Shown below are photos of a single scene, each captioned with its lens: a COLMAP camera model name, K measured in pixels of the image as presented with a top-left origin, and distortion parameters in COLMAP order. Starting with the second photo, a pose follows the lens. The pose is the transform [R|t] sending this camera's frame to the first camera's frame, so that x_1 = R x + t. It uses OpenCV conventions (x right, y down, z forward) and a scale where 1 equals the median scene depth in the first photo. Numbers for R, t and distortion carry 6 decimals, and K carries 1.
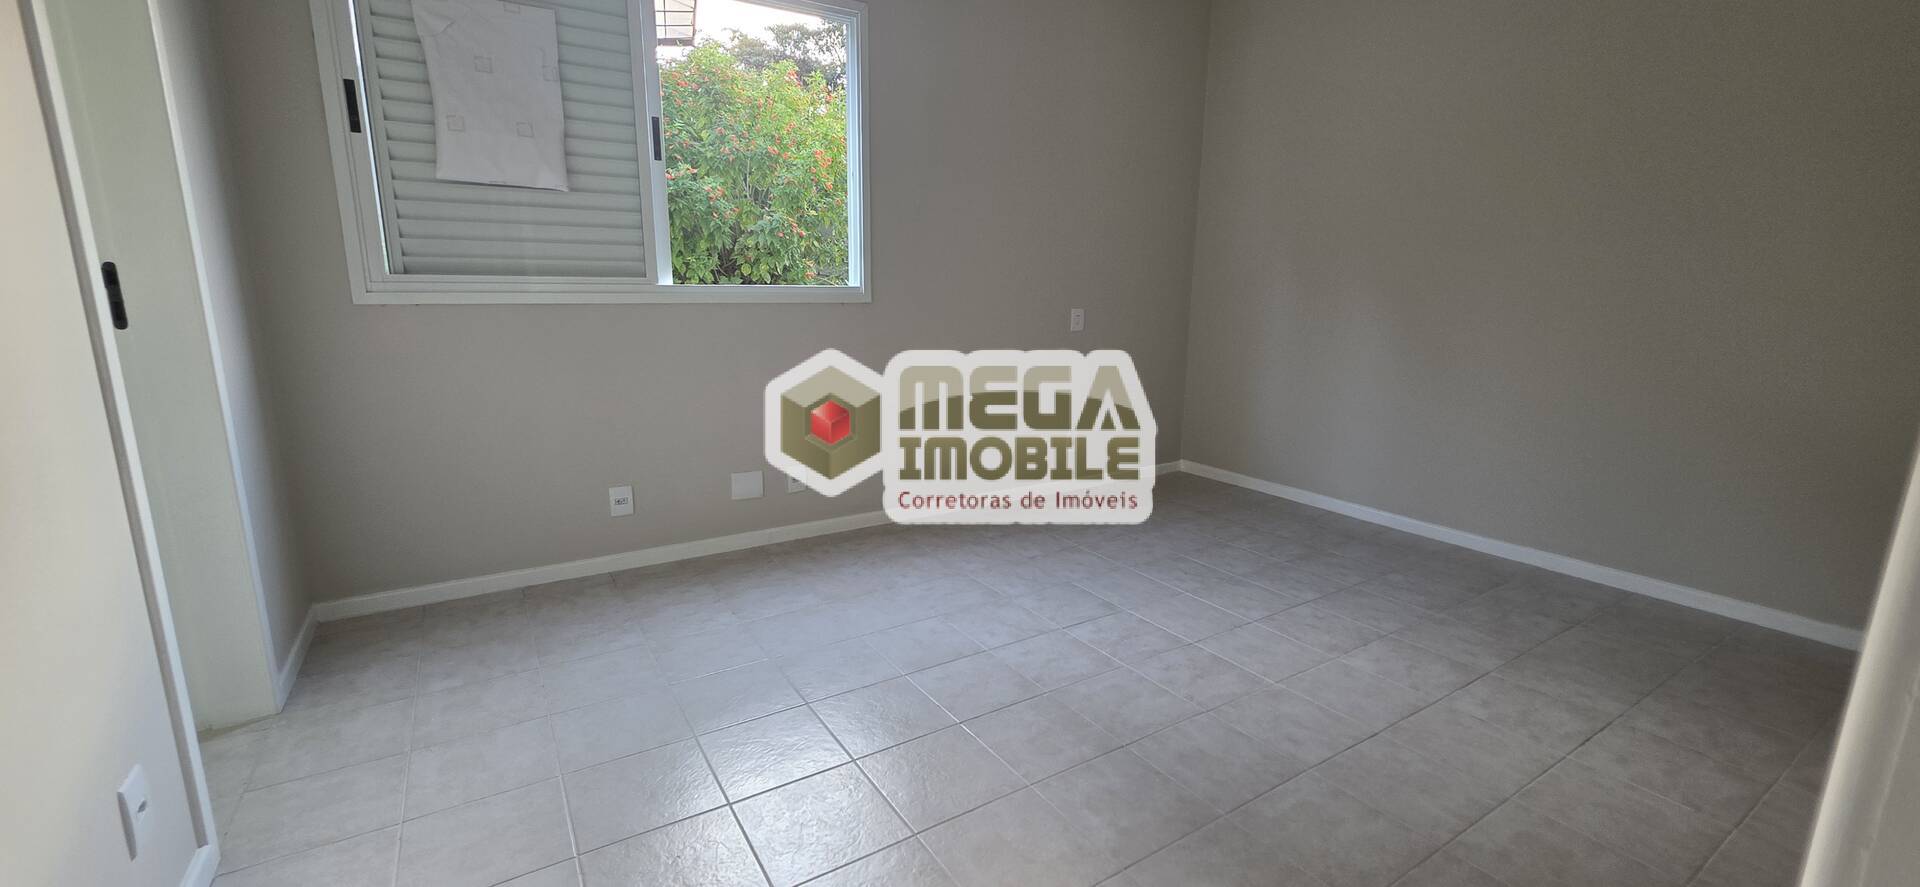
lens RADIAL K [[766.5, 0, 964.0], [0, 766.5, 438.1], [0, 0, 1]] dist [0.002867, -0.000533]
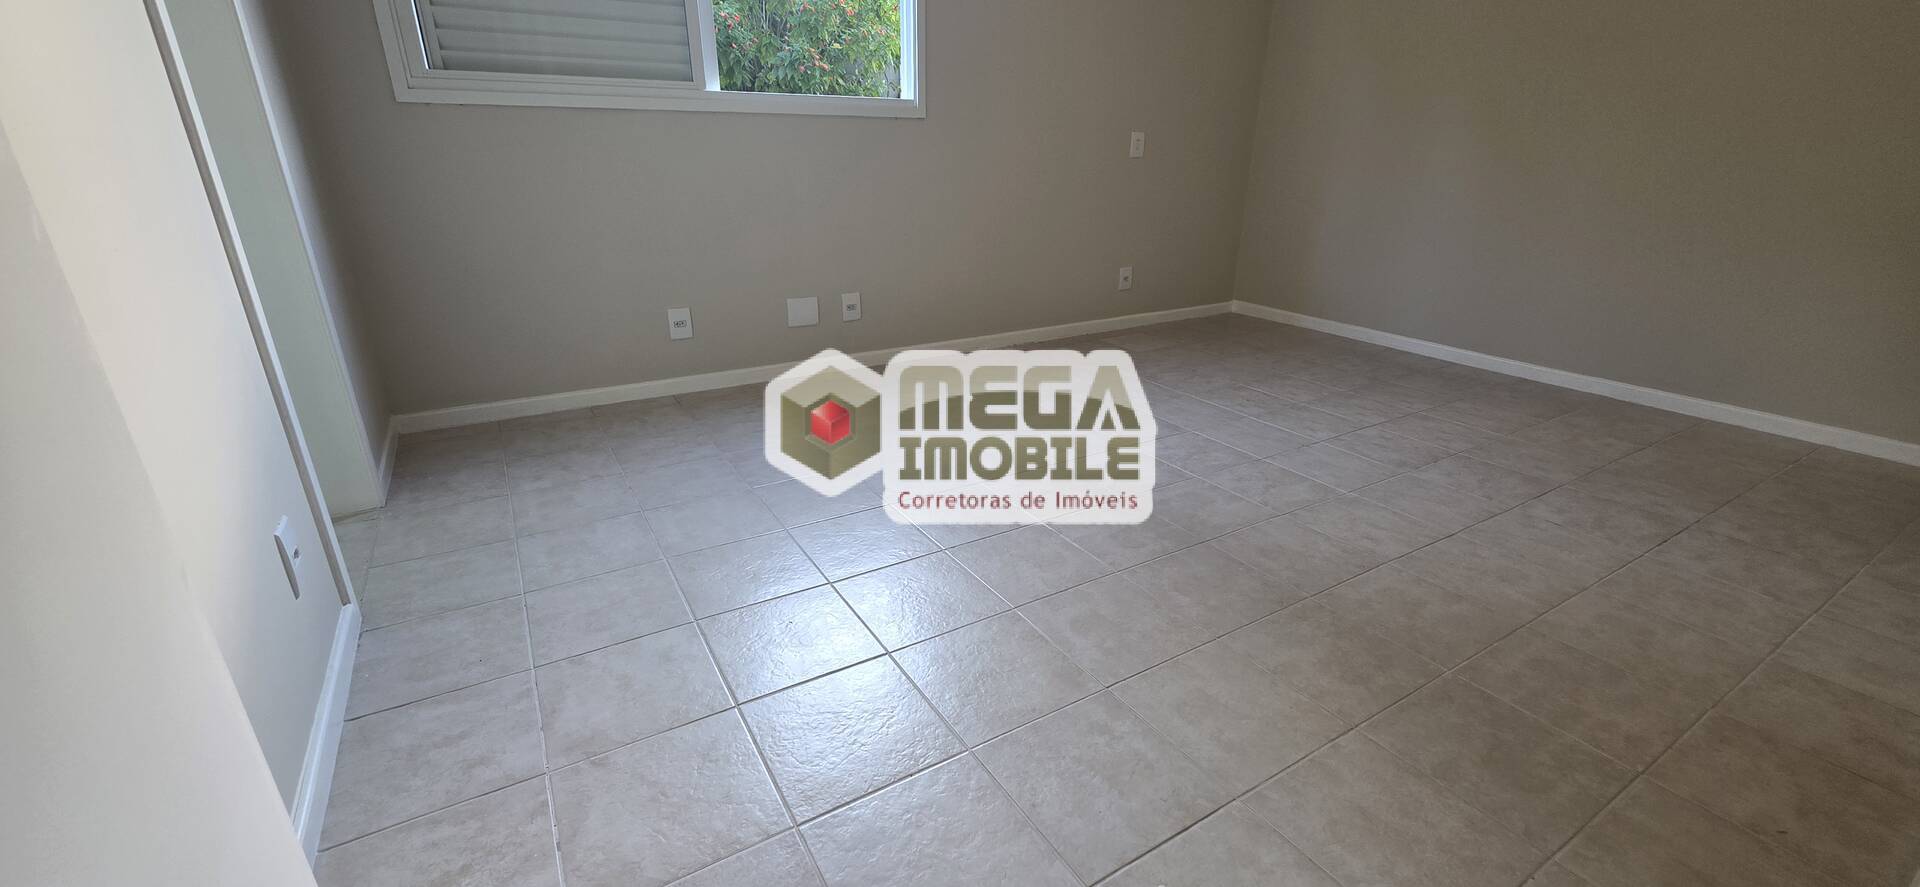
lens RADIAL K [[766.5, 0, 966.0], [0, 766.5, 439.0], [0, 0, 1]] dist [0.002867, -0.000533]
pose [[0.999813, 0.006720, -0.018118, -0.070205], [-0.003565, 0.985633, 0.168866, 0.072744], [0.018992, -0.168770, 0.985472, 0.007382]]
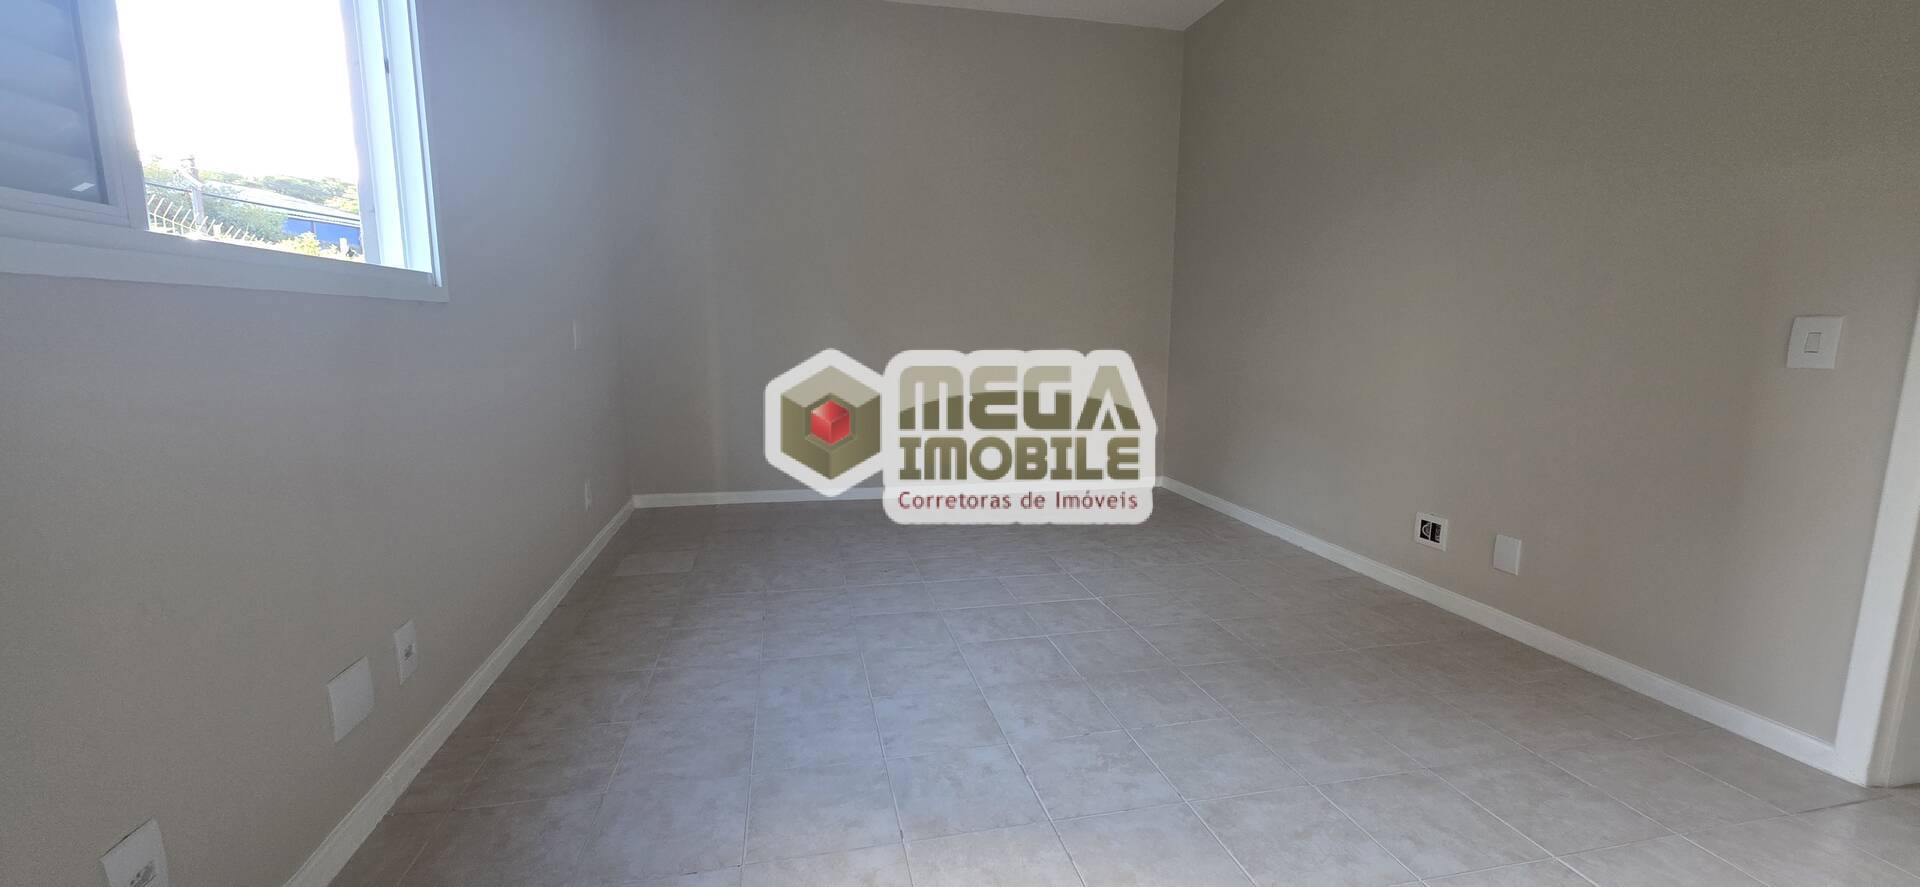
lens RADIAL K [[766.5, 0, 957.1], [0, 766.5, 440.5], [0, 0, 1]] dist [0.002867, -0.000533]
pose [[0.346525, -0.148019, 0.926289, -0.722941], [0.182963, 0.979171, 0.088023, -0.080022], [-0.920024, 0.138975, 0.366390, 0.631515]]
